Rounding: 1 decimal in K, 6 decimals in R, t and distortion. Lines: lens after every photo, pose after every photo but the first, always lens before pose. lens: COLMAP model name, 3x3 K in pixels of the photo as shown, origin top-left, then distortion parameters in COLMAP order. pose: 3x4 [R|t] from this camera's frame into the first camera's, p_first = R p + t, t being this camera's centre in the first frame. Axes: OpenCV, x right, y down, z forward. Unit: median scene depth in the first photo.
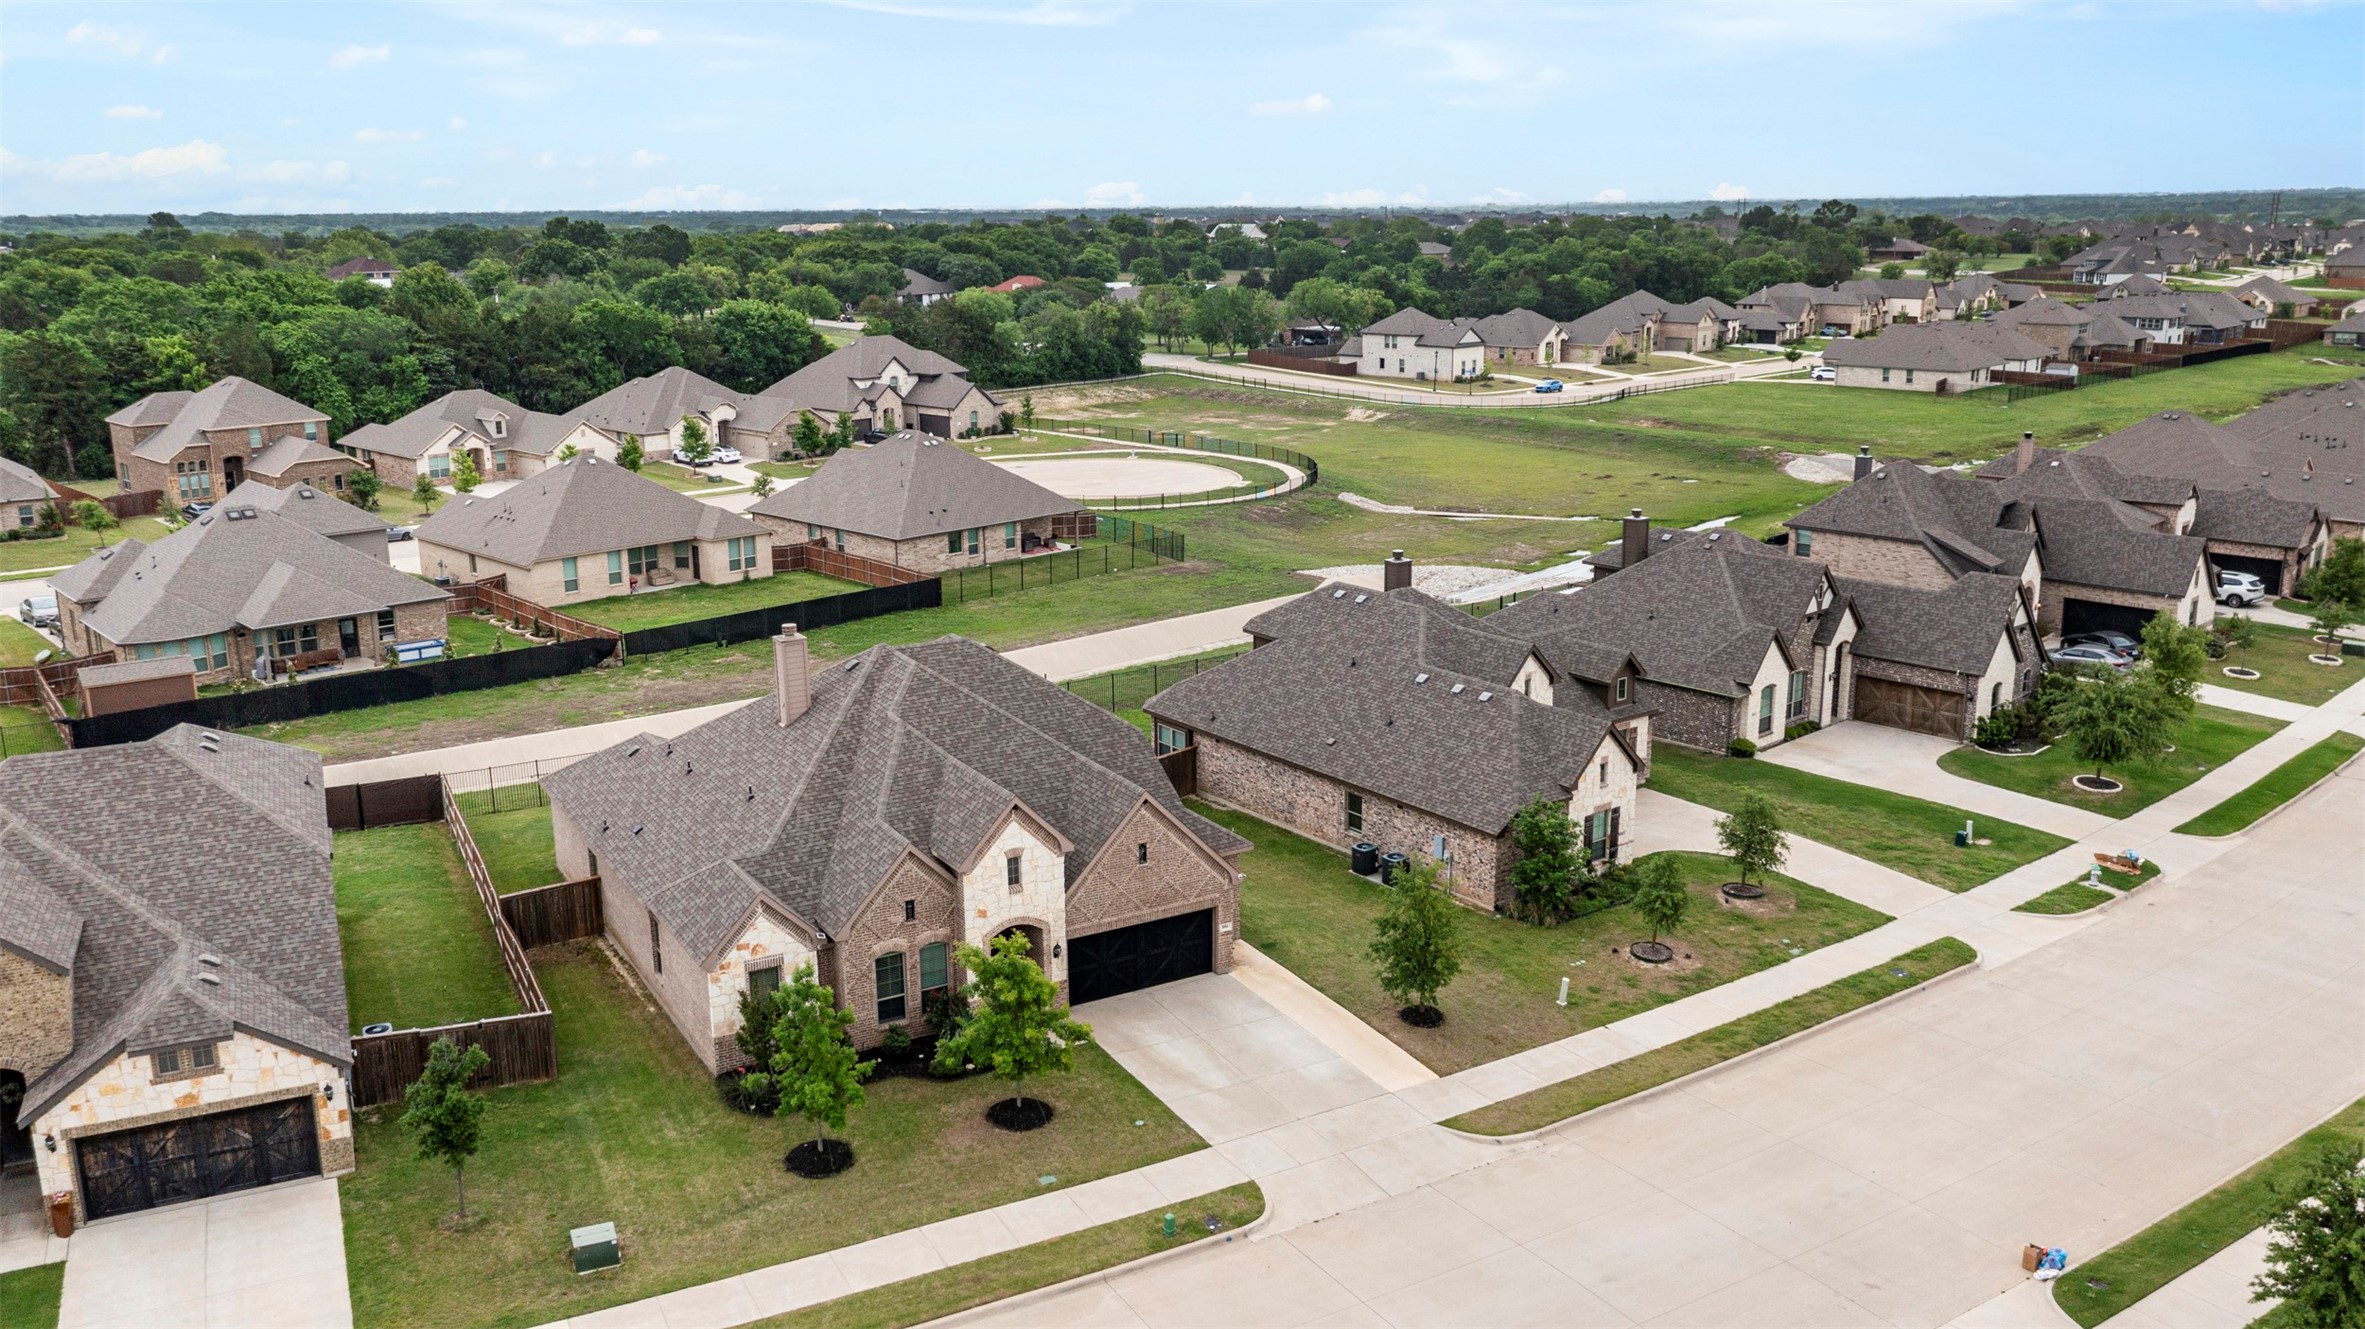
lens RADIAL K [[1898.8, 0, 1182.6], [0, 1898.8, 653.6], [0, 0, 1]] dist [-0.011210, -0.006119]
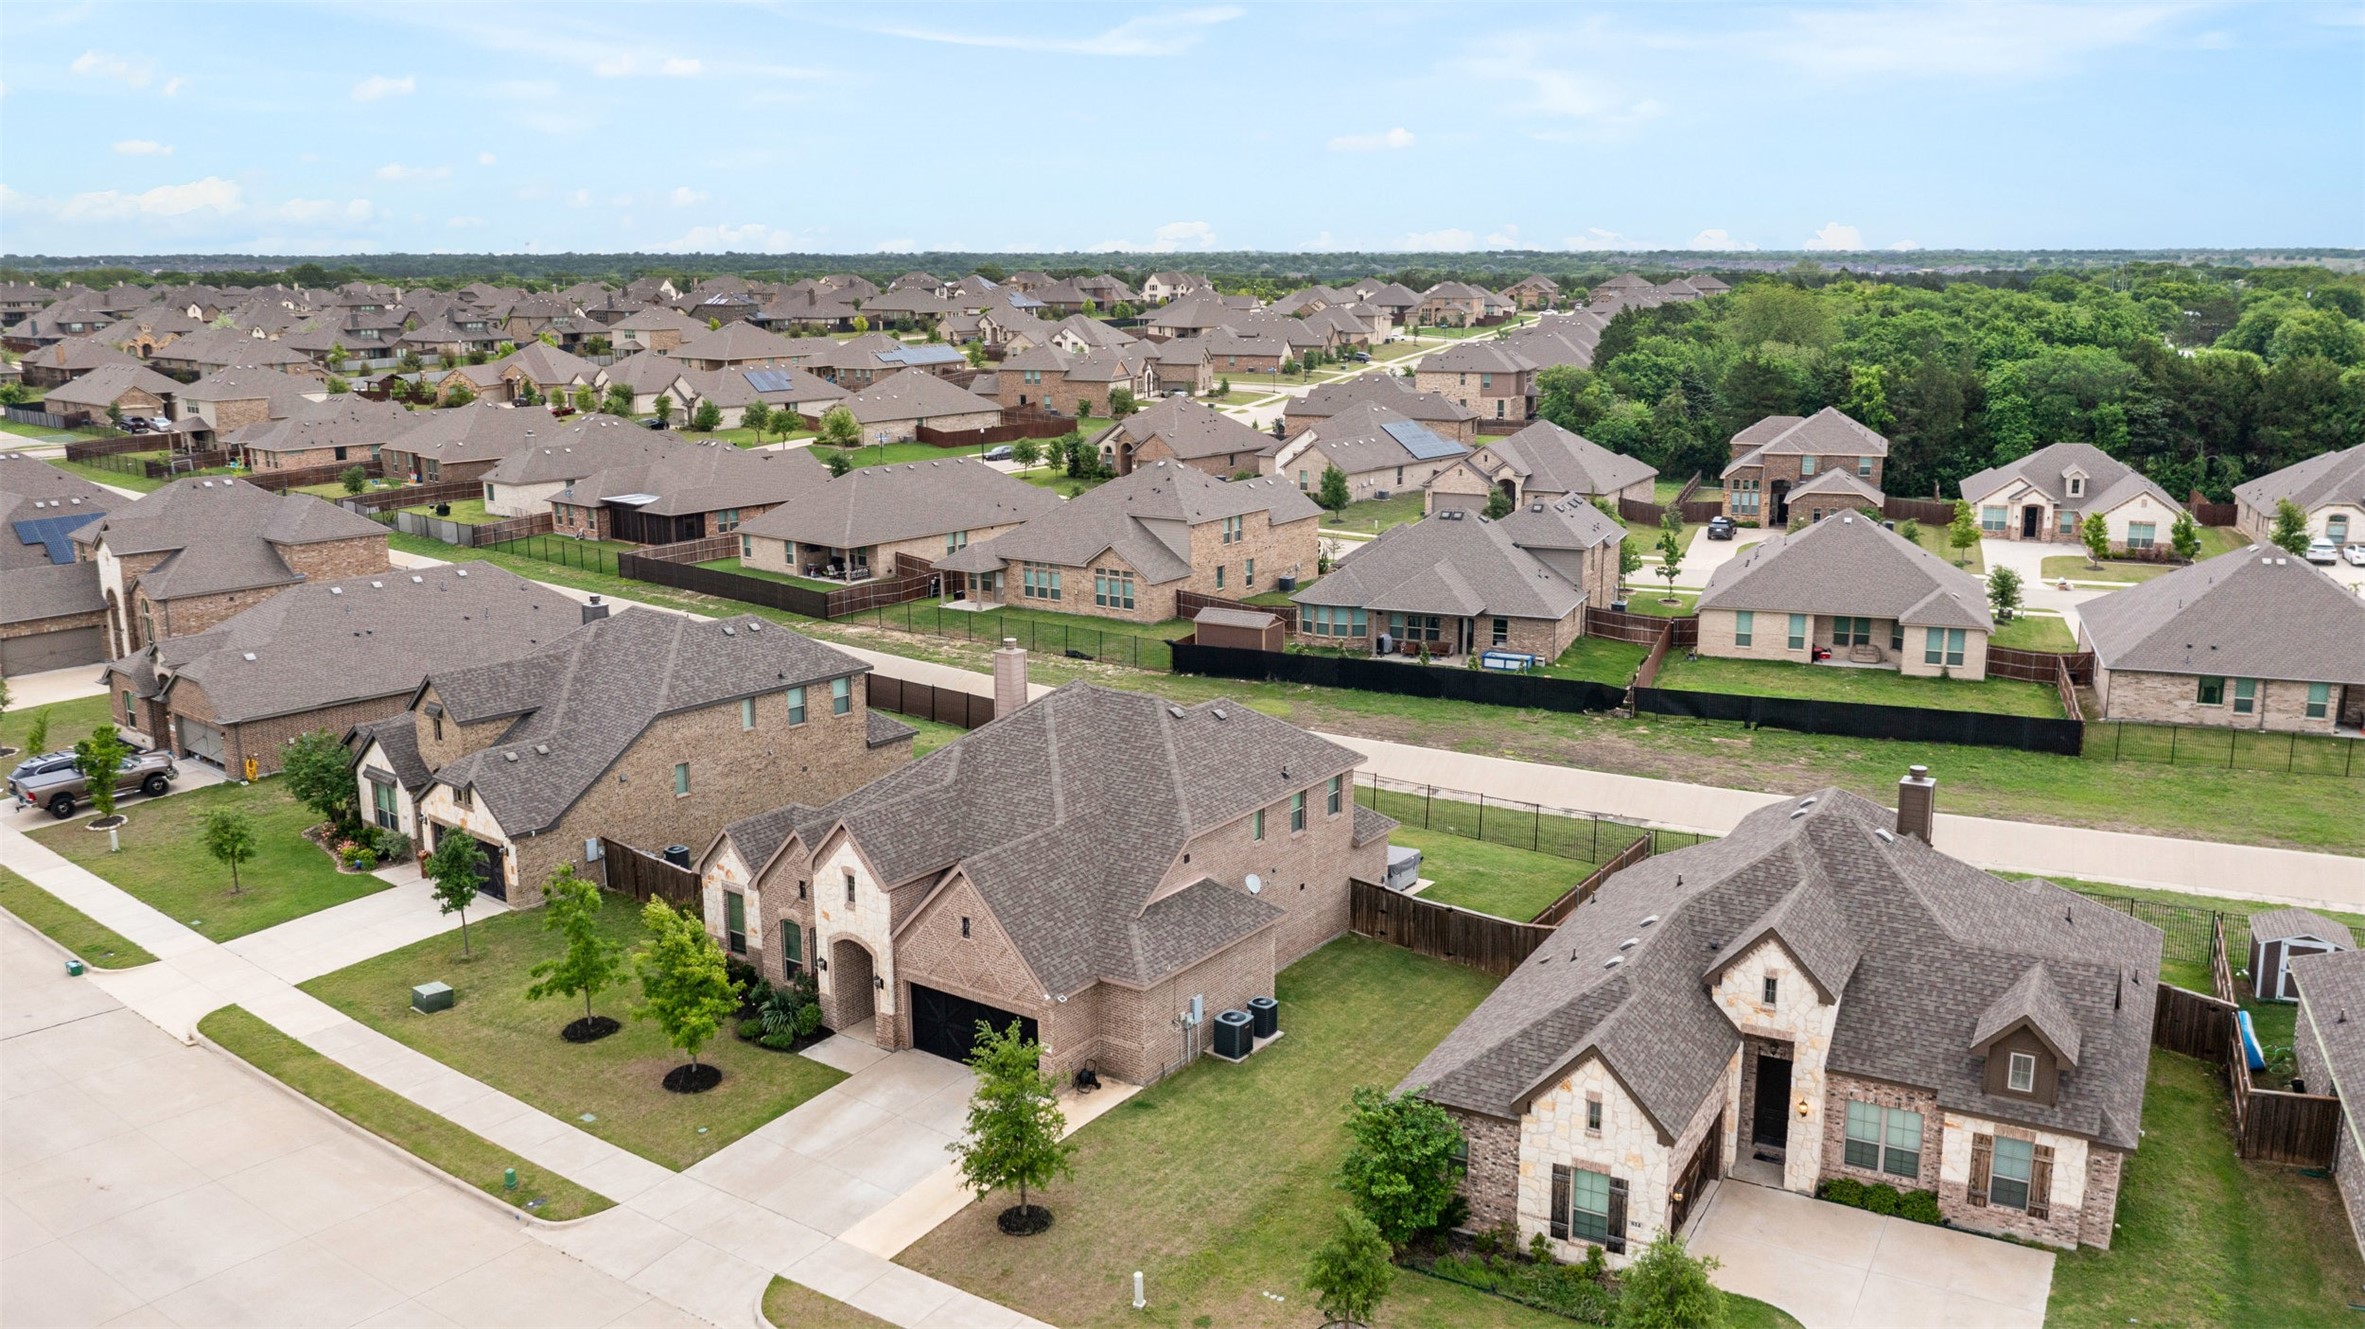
lens RADIAL K [[1898.8, 0, 1184.6], [0, 1898.8, 680.1], [0, 0, 1]] dist [-0.011210, -0.006119]
pose [[0.386010, 0.205788, -0.899248, 0.434884], [-0.208231, 0.969079, 0.132383, -0.083962], [0.898686, 0.136150, 0.416926, 0.345197]]
